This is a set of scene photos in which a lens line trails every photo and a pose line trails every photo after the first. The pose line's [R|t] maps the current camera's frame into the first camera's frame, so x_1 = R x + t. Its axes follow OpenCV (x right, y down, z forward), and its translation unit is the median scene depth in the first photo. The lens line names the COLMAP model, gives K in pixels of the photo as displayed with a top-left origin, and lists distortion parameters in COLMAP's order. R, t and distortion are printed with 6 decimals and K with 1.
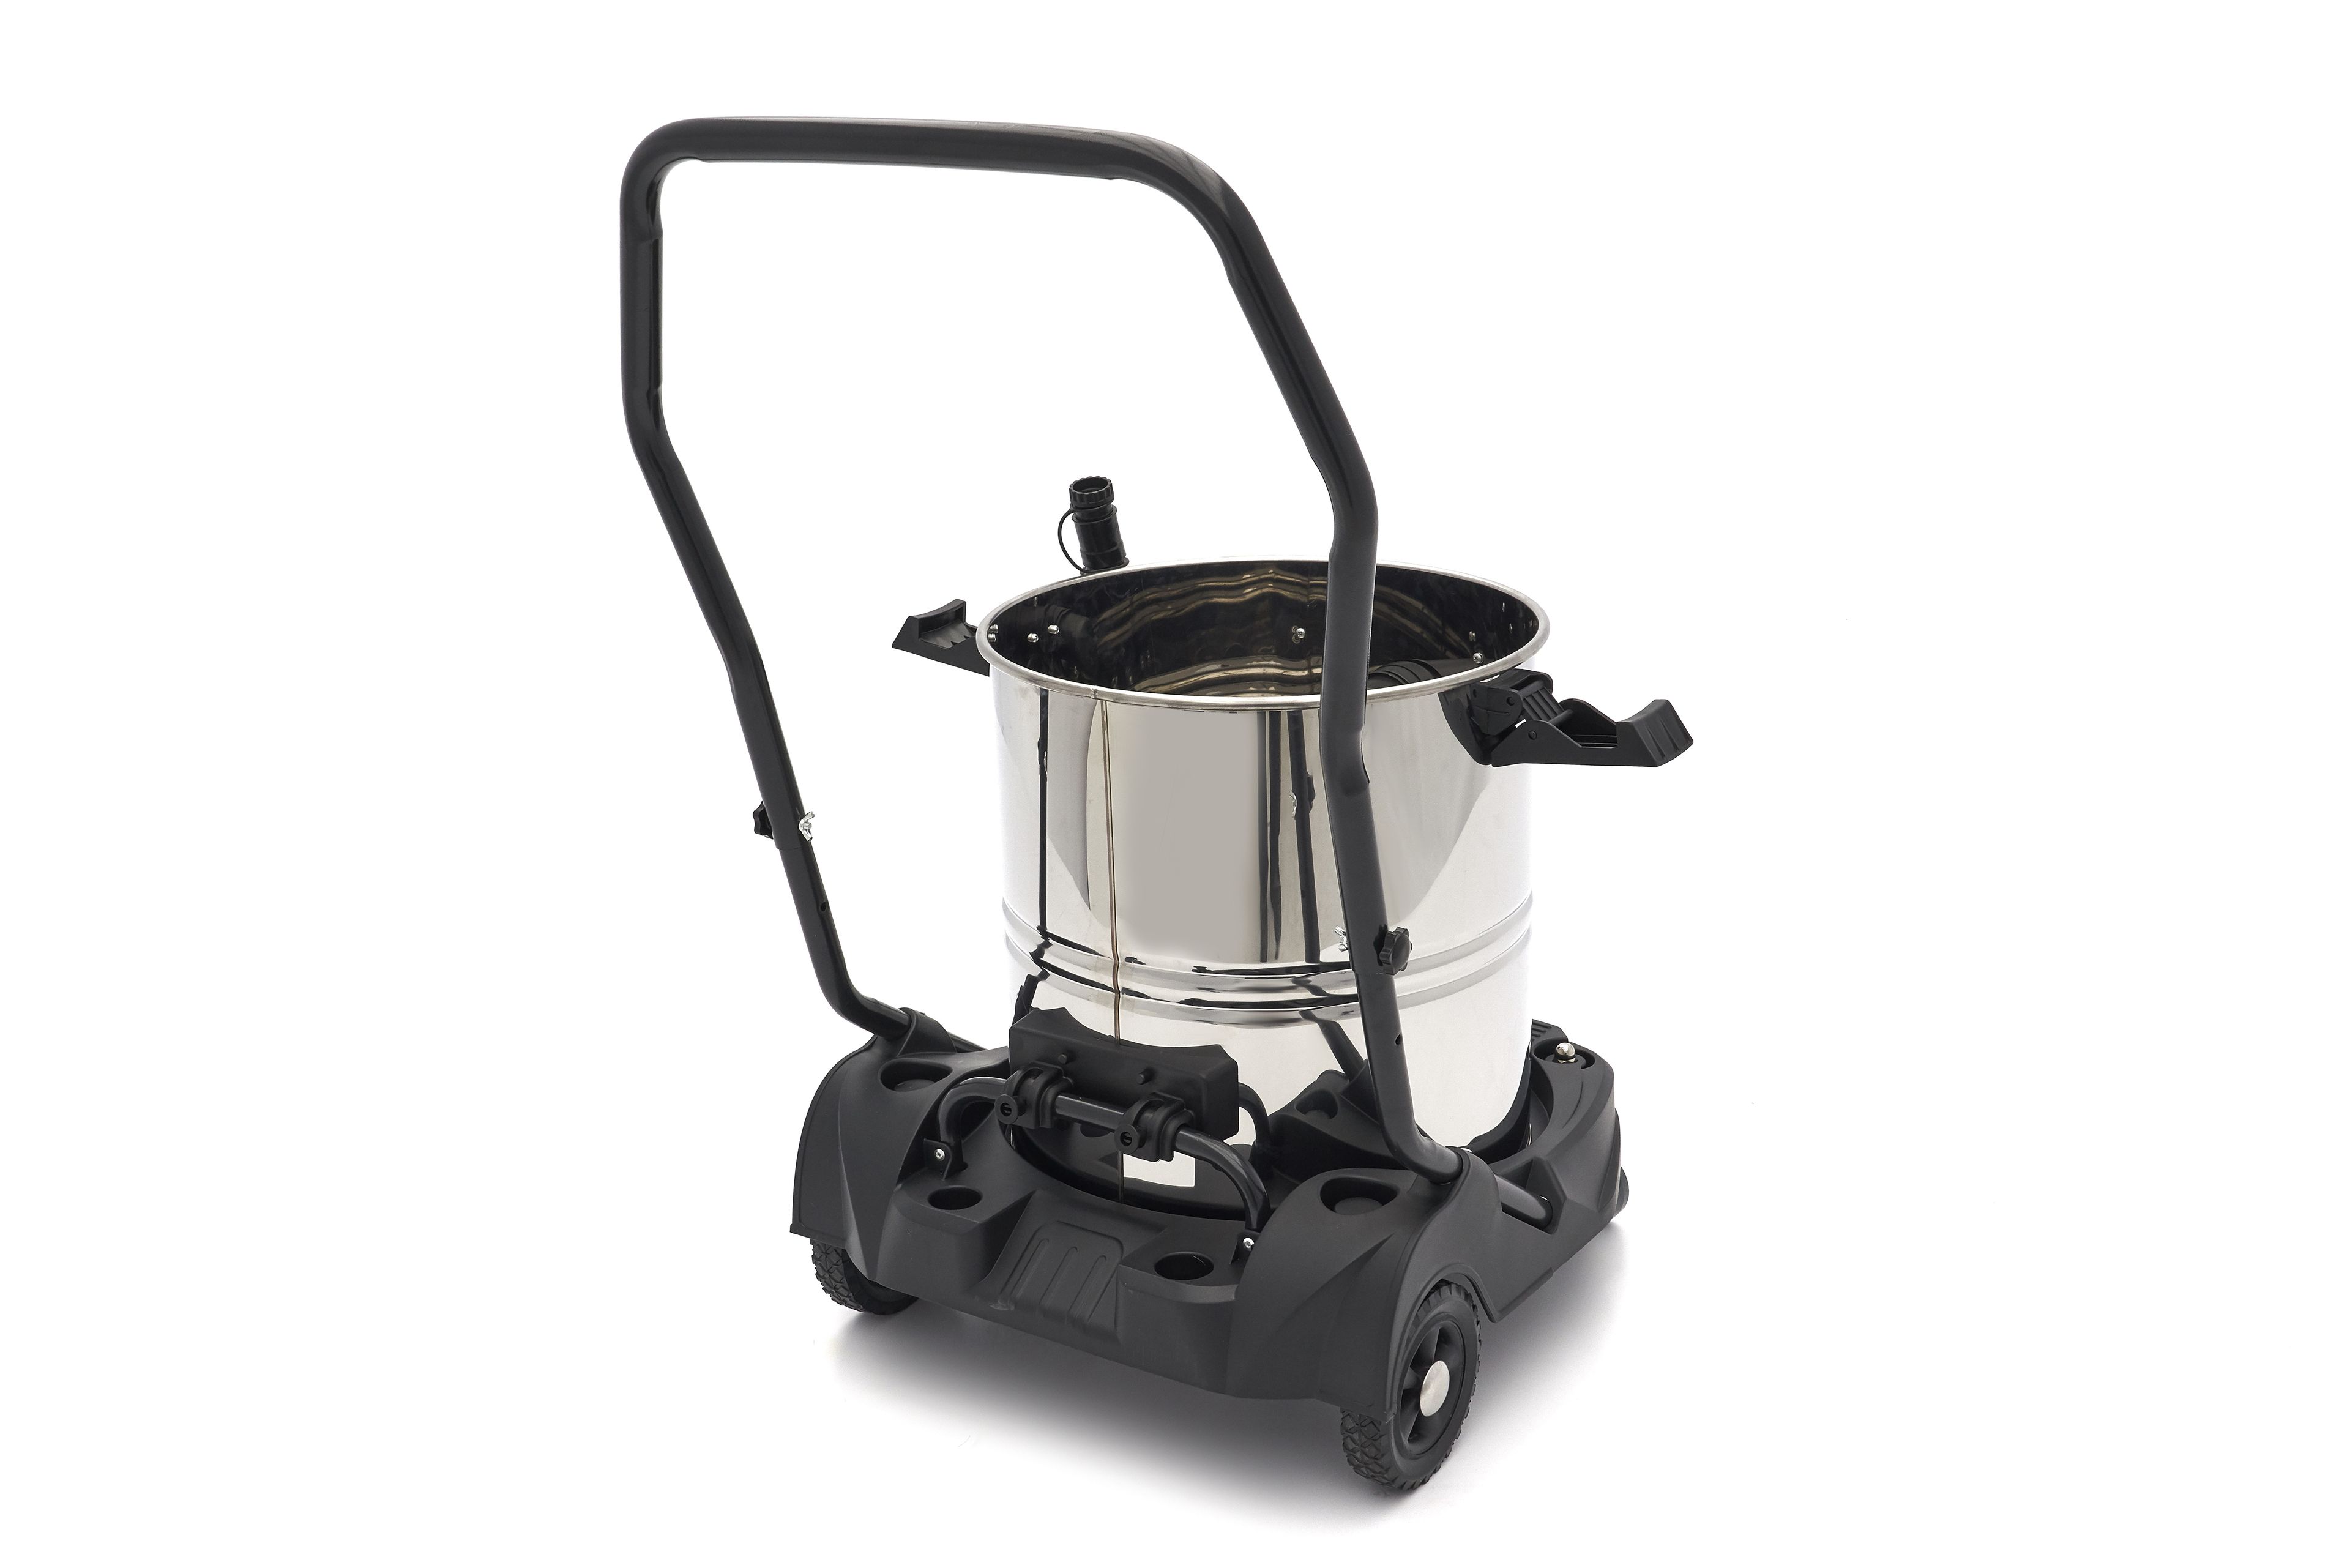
lens RADIAL K [[2647.0, 0, 1166.3], [0, 2647.0, 816.9], [0, 0, 1]] dist [-0.054772, 0.000000]
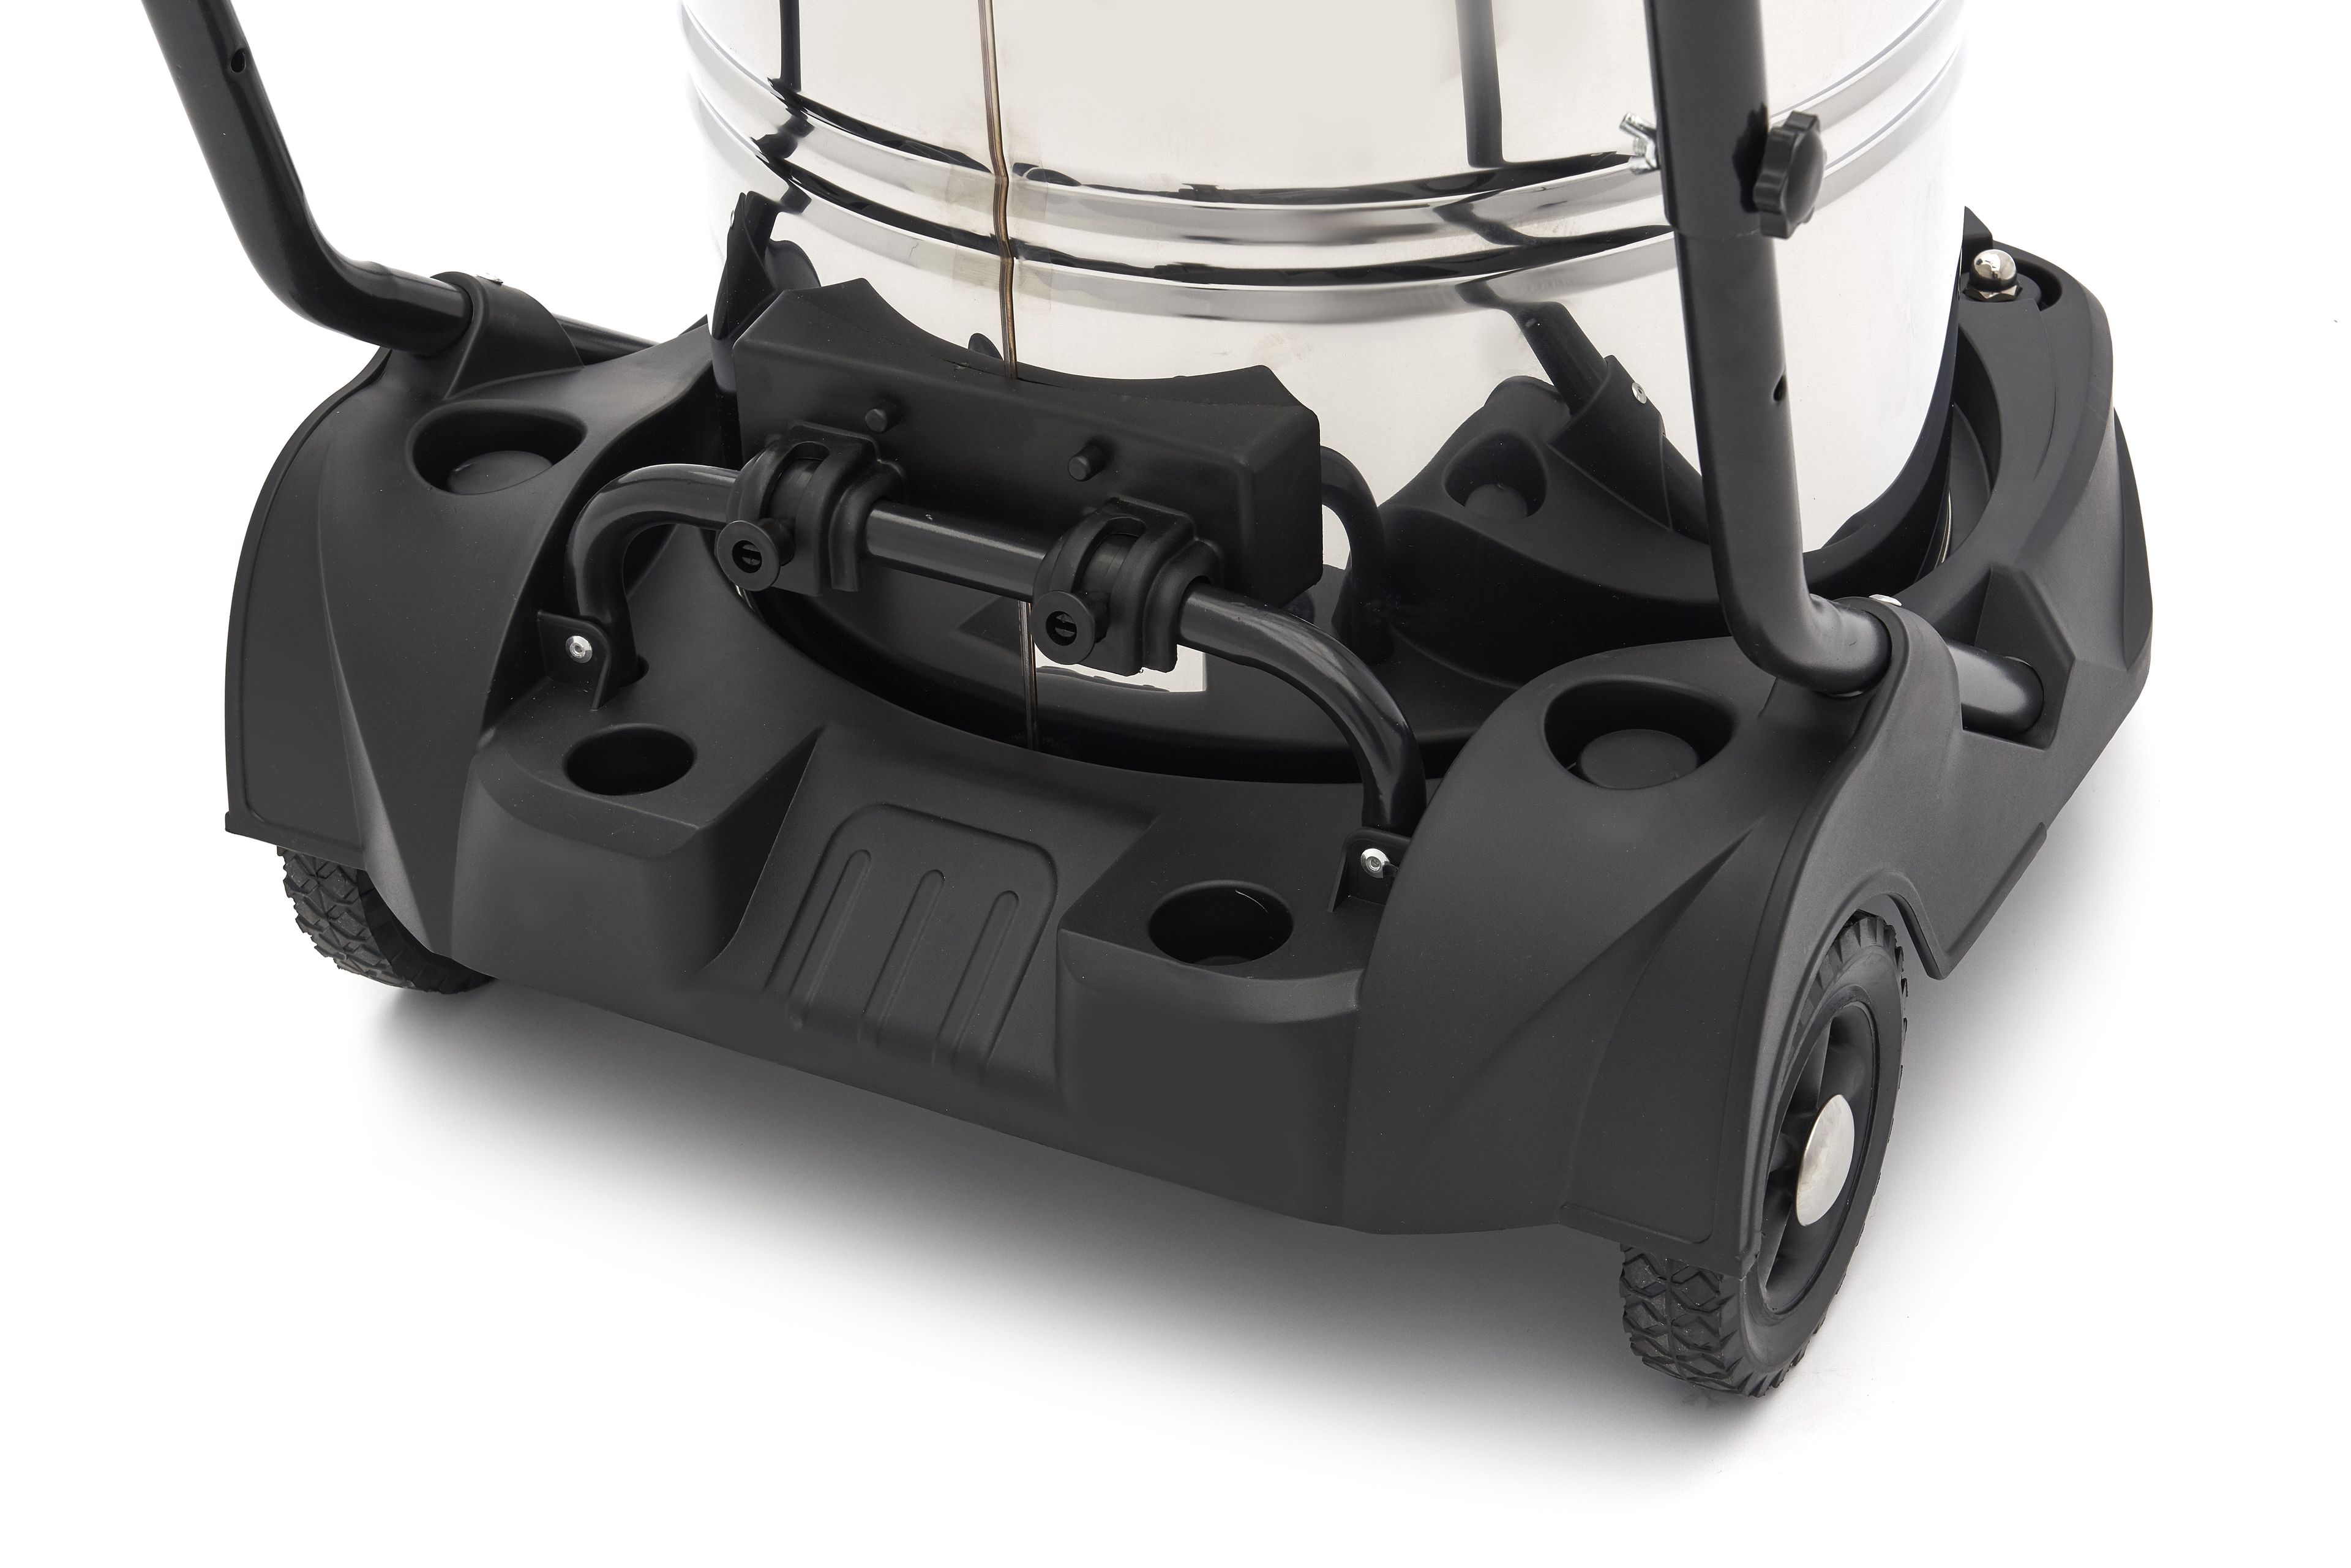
lens RADIAL K [[4695.2, 0, 1199.3], [0, 4695.2, 788.2], [0, 0, 1]] dist [-0.057537, 0.000000]
pose [[0.994400, -0.067832, 0.081044, -0.052396], [0.044790, 0.965063, 0.258162, -0.037600], [-0.095724, -0.253087, 0.962696, 0.291603]]
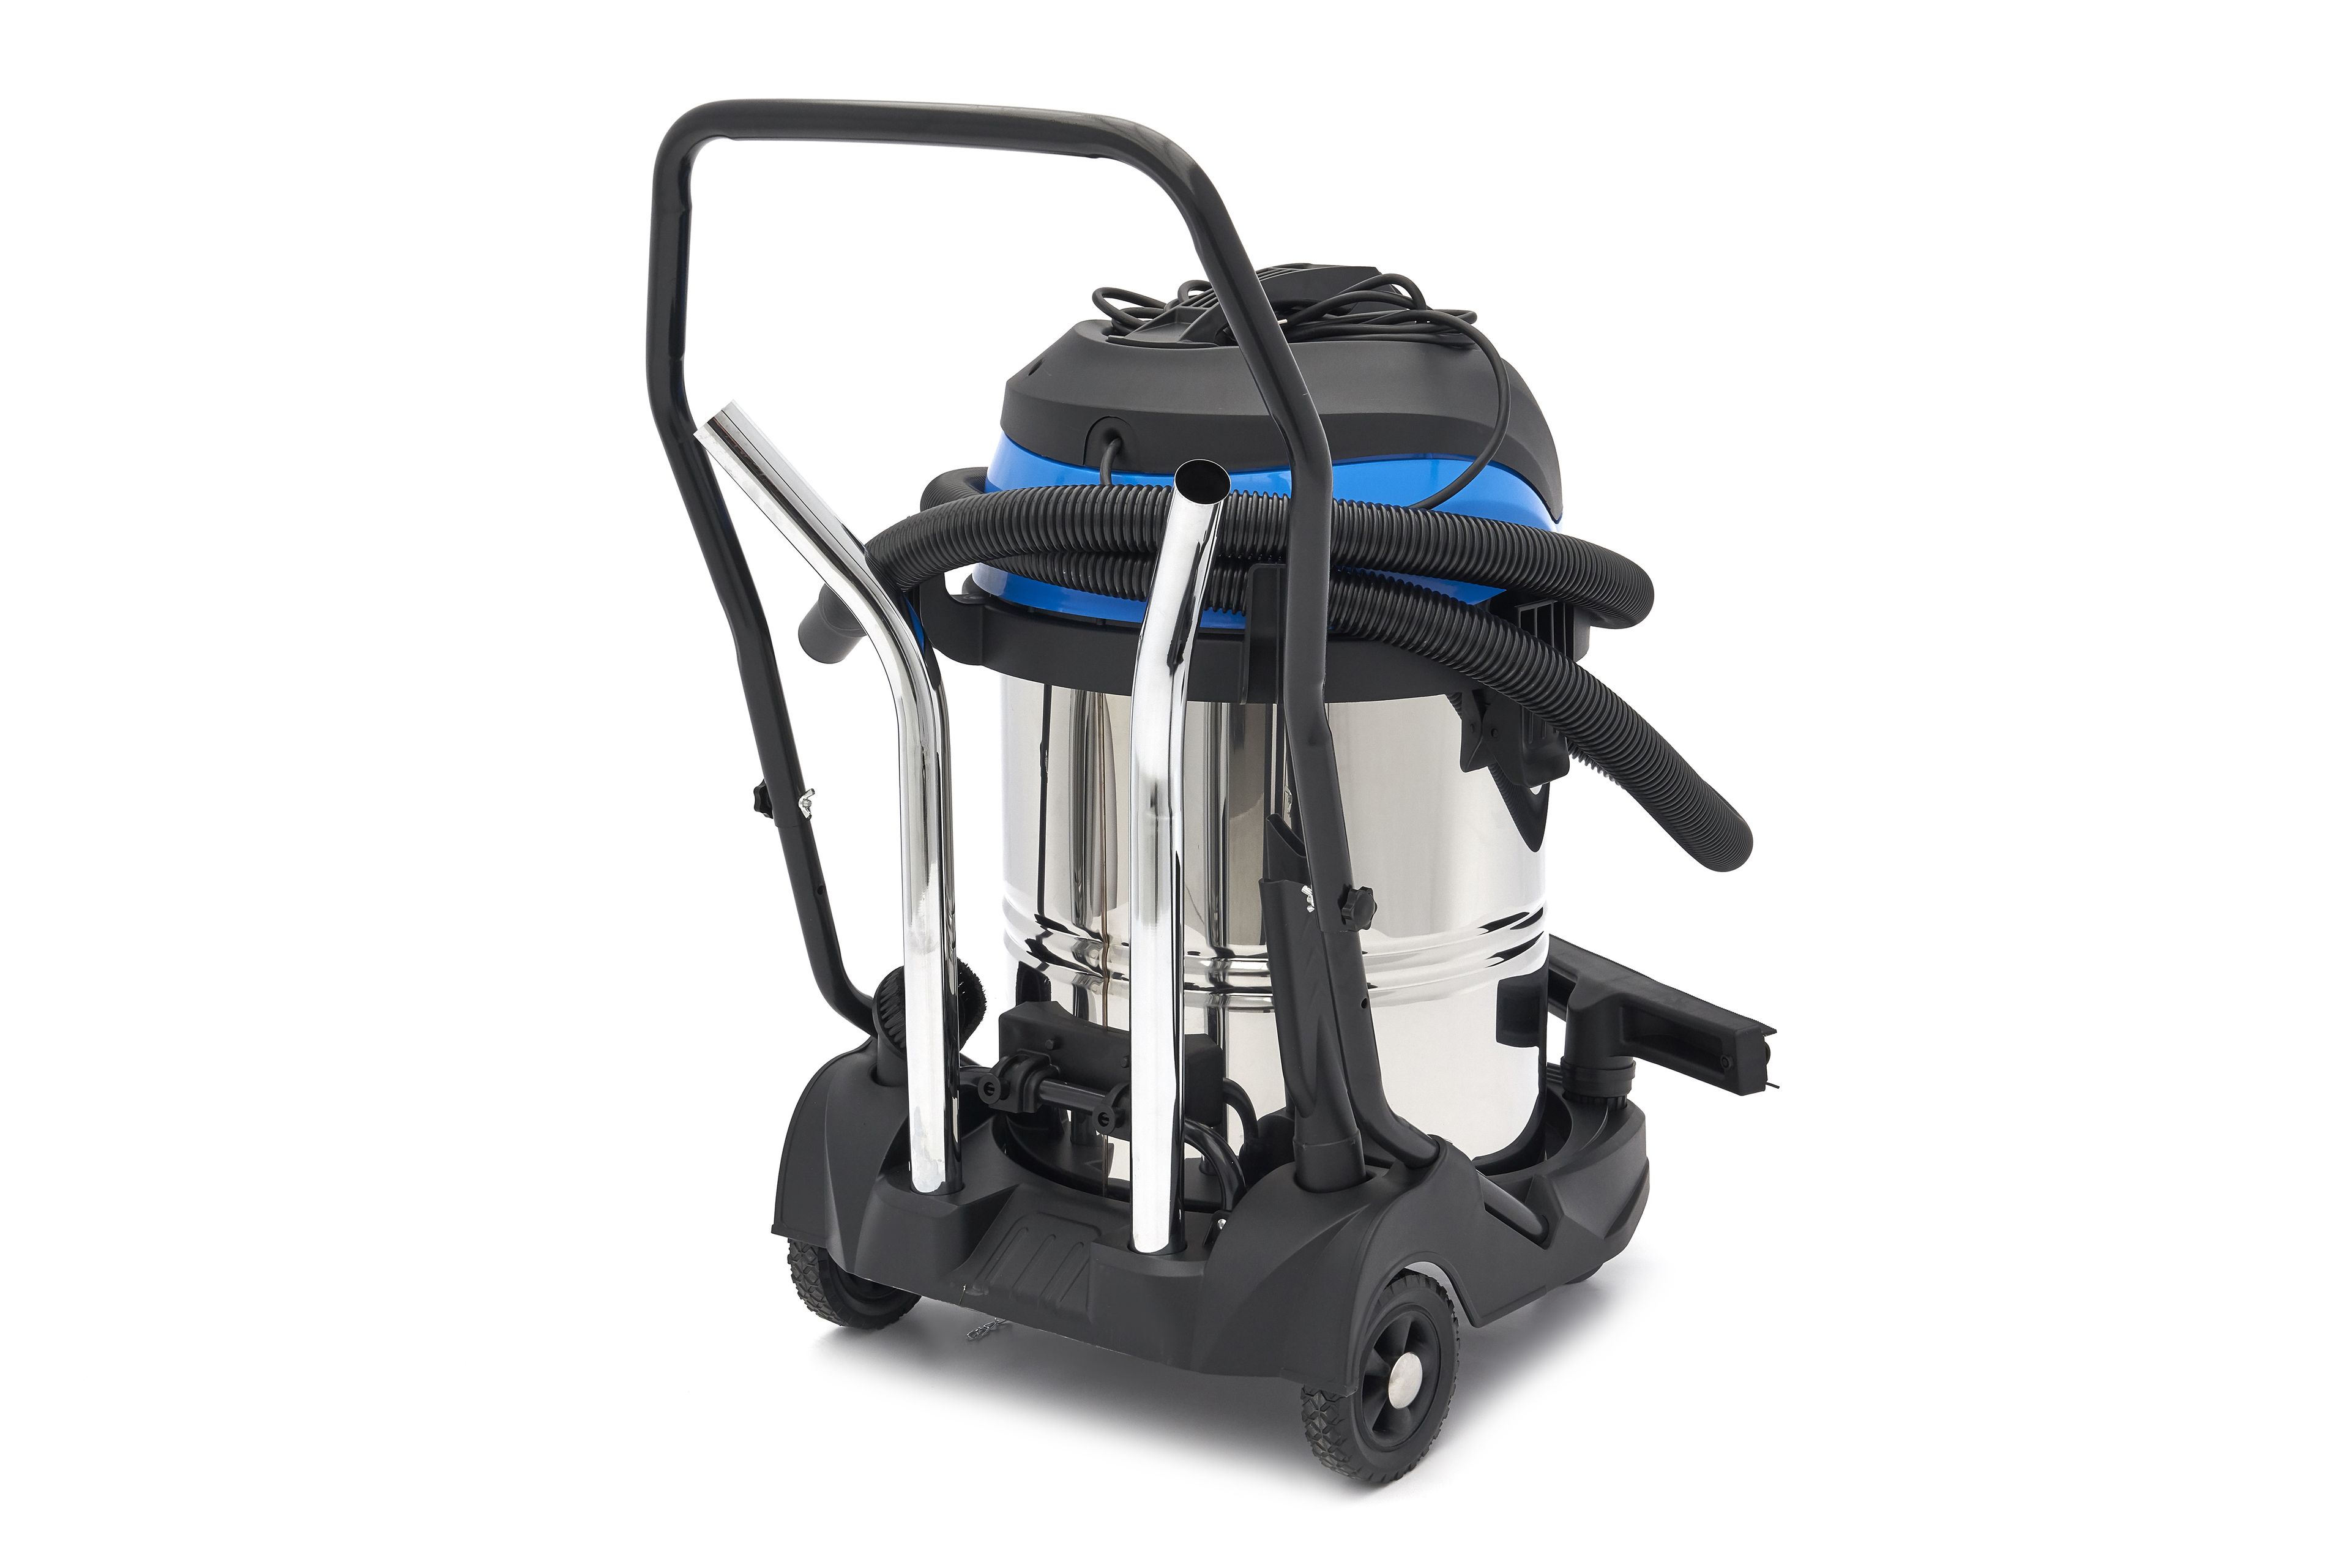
lens RADIAL K [[3741.0, 0, 1164.7], [0, 3741.0, 772.3], [0, 0, 1]] dist [-0.133100, 0.000000]
pose [[0.997003, 0.036338, -0.068299, 0.095530], [-0.042599, 0.994795, -0.092566, 0.118613], [0.064580, 0.095198, 0.993361, -0.393213]]
